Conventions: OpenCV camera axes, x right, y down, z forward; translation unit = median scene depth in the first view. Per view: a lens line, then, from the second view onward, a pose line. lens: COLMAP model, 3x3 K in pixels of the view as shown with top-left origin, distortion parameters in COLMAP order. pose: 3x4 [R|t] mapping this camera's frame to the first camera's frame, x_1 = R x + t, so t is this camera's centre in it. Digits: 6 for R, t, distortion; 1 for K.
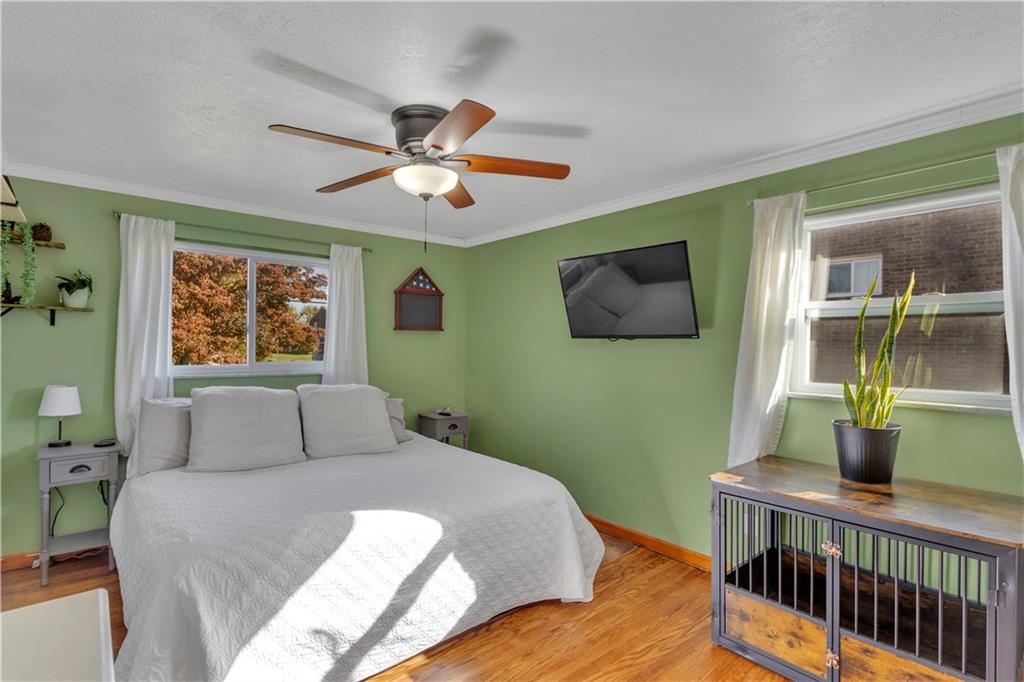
lens RADIAL K [[480.8, 0, 512.0], [0, 480.8, 341.0], [0, 0, 1]] dist [-0.000014, 0.000747]
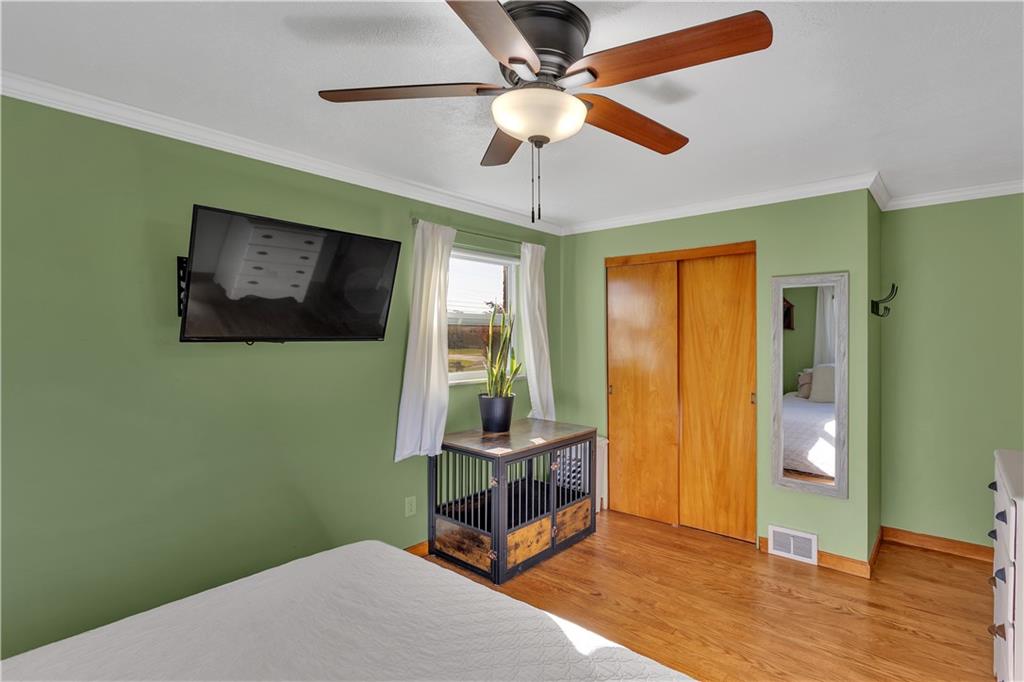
lens RADIAL K [[532.1, 0, 512.0], [0, 532.1, 341.0], [0, 0, 1]] dist [0.000058, 0.000233]
pose [[-0.159693, -0.014709, 0.987057, -0.997996], [-0.004139, 0.999890, 0.014231, -0.030318], [-0.987158, -0.001813, -0.159736, 1.255850]]
